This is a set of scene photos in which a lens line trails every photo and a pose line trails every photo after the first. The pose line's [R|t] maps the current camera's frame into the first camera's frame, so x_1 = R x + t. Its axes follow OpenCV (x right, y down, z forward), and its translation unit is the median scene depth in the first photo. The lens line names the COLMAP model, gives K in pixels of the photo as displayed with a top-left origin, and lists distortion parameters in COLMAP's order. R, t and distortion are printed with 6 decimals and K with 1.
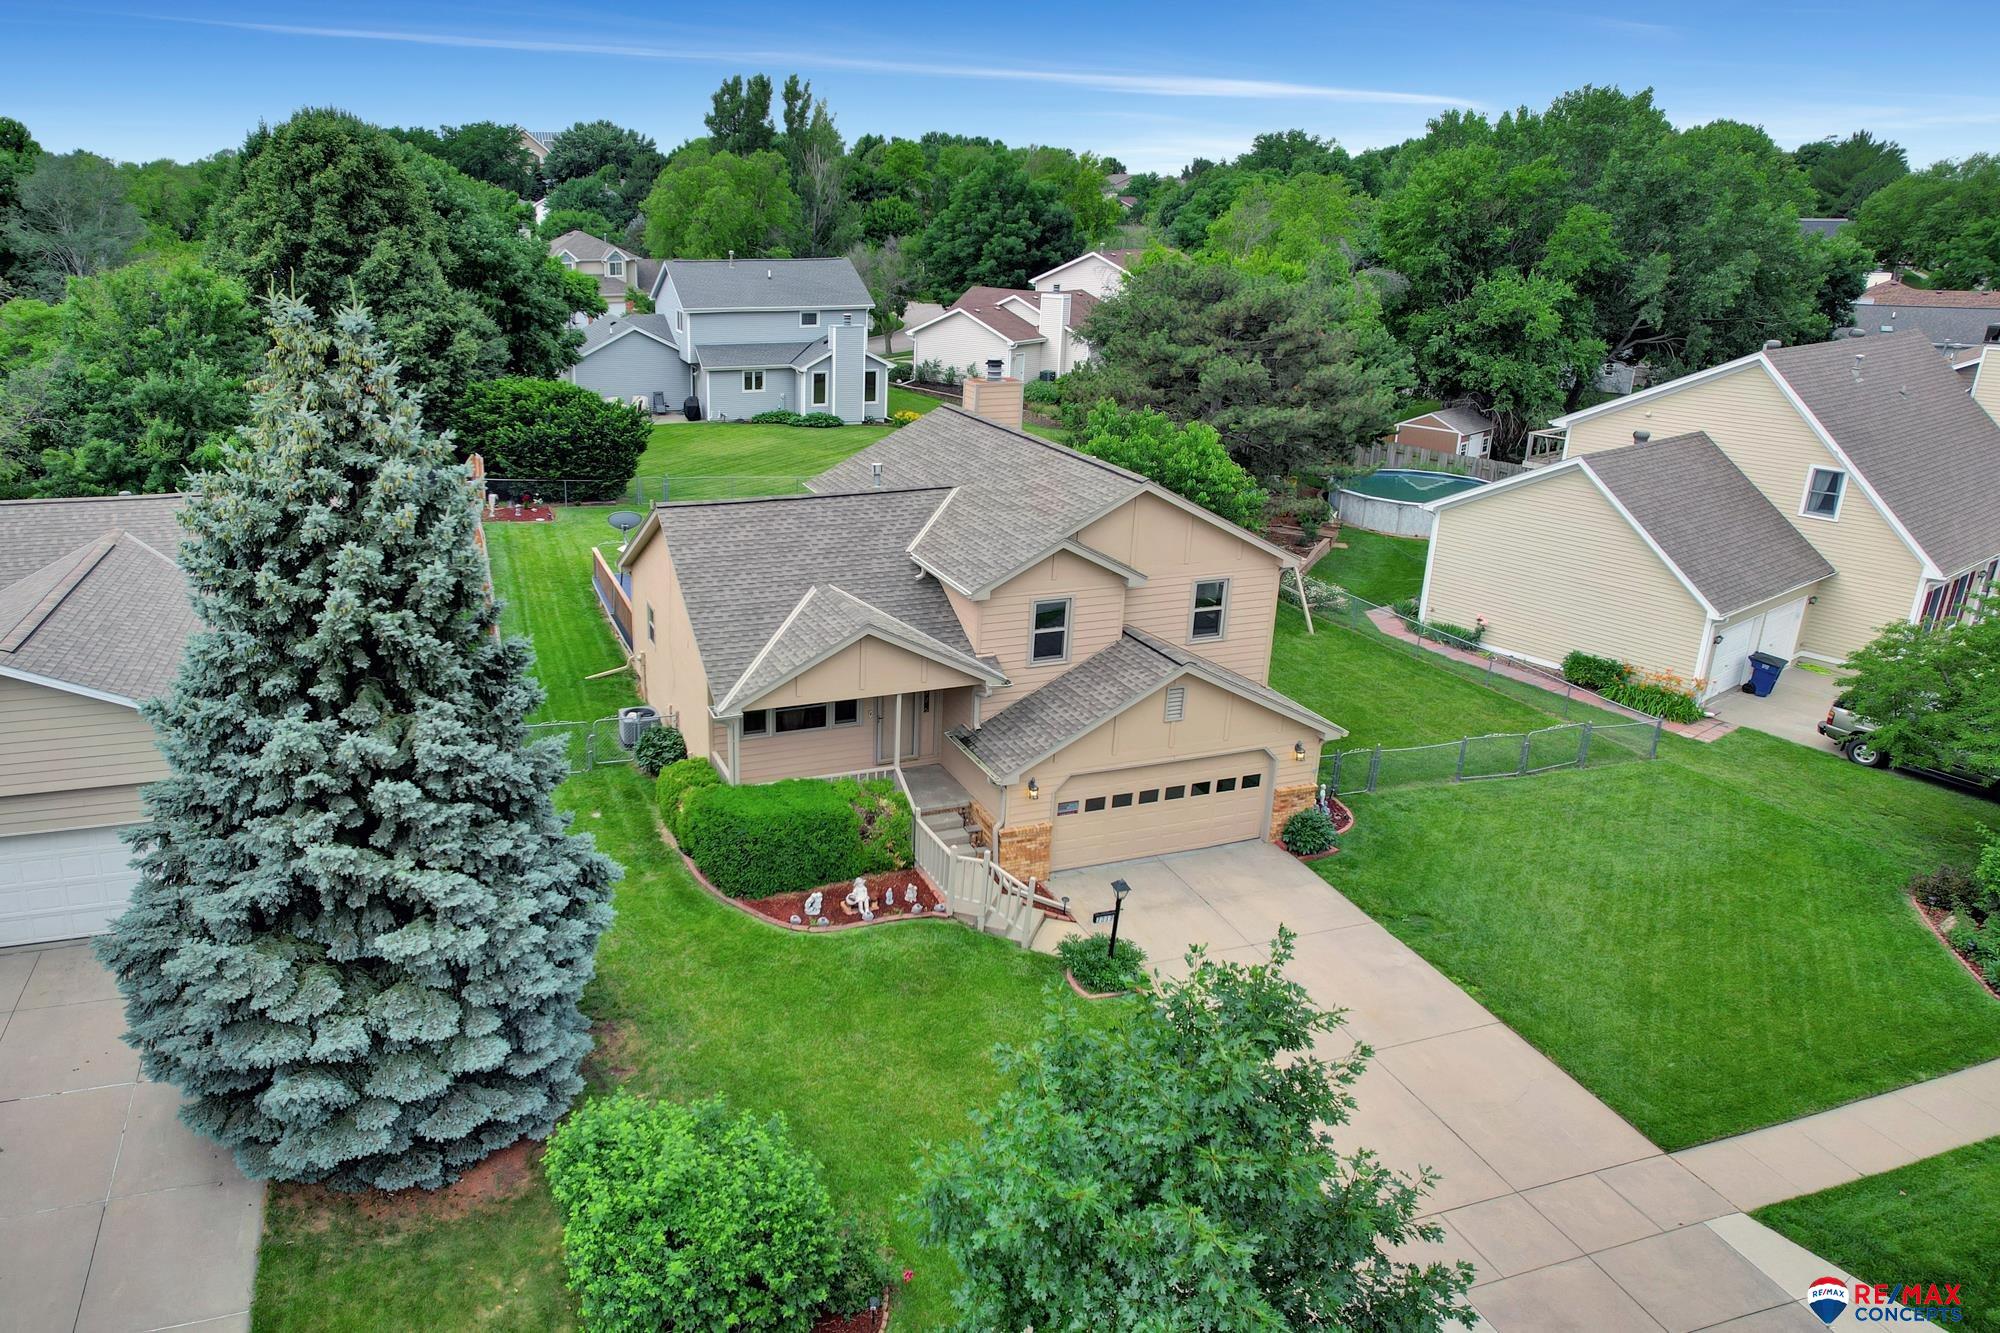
lens RADIAL K [[1377.2, 0, 840.7], [0, 1377.2, 601.6], [0, 0, 1]] dist [-0.051177, 0.035038]
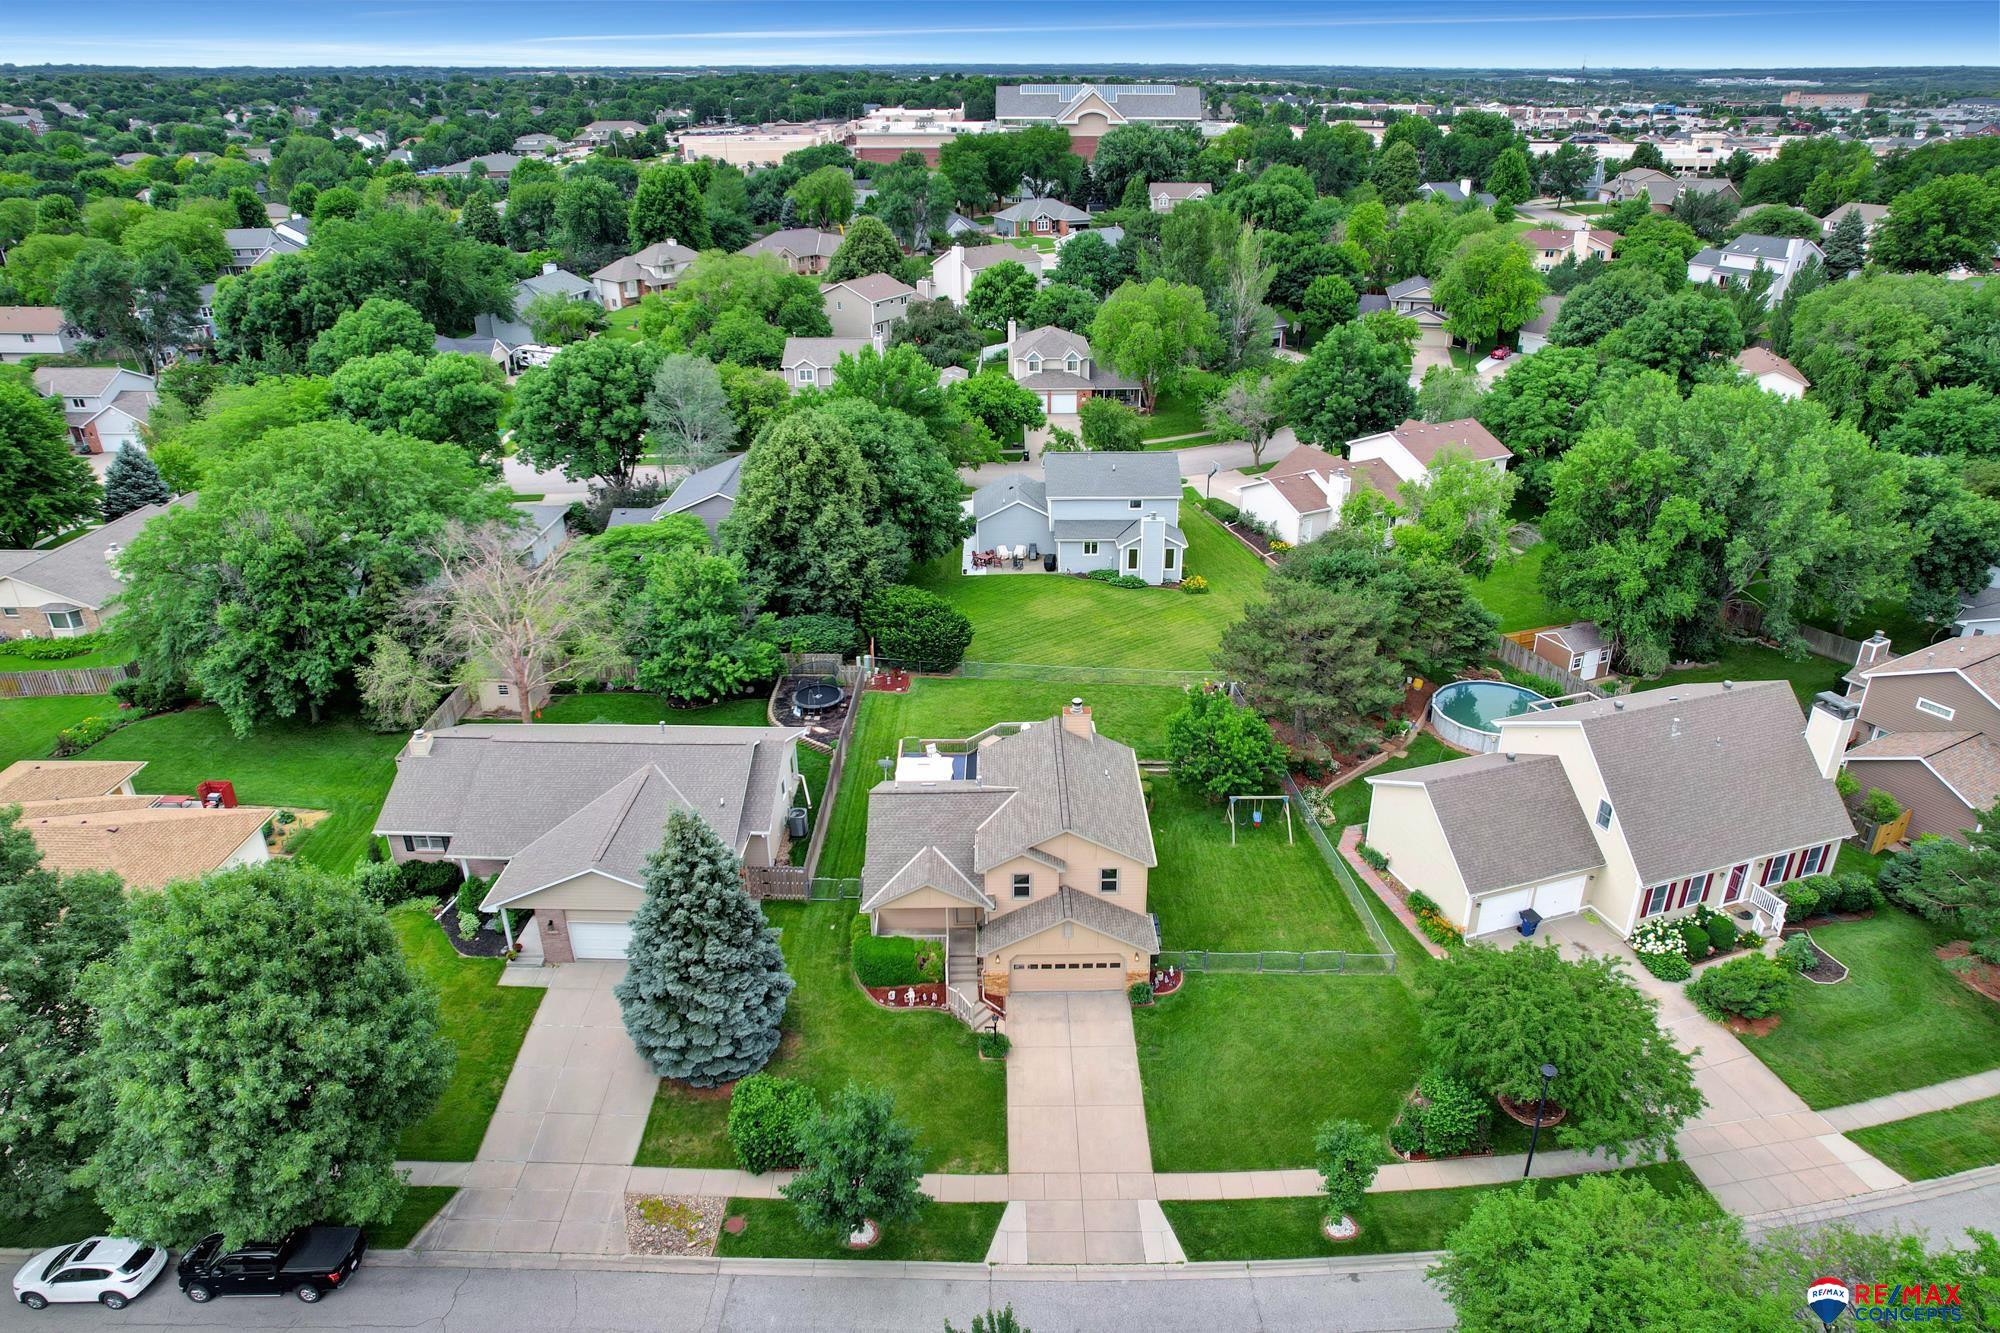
lens RADIAL K [[1277.9, 0, 994.9], [0, 1277.9, 624.4], [0, 0, 1]] dist [-0.040336, 0.000959]
pose [[0.952863, 0.100003, -0.286445, 0.634737], [-0.071286, 0.991481, 0.109012, -0.592966], [0.294906, -0.083454, 0.951875, -0.883498]]
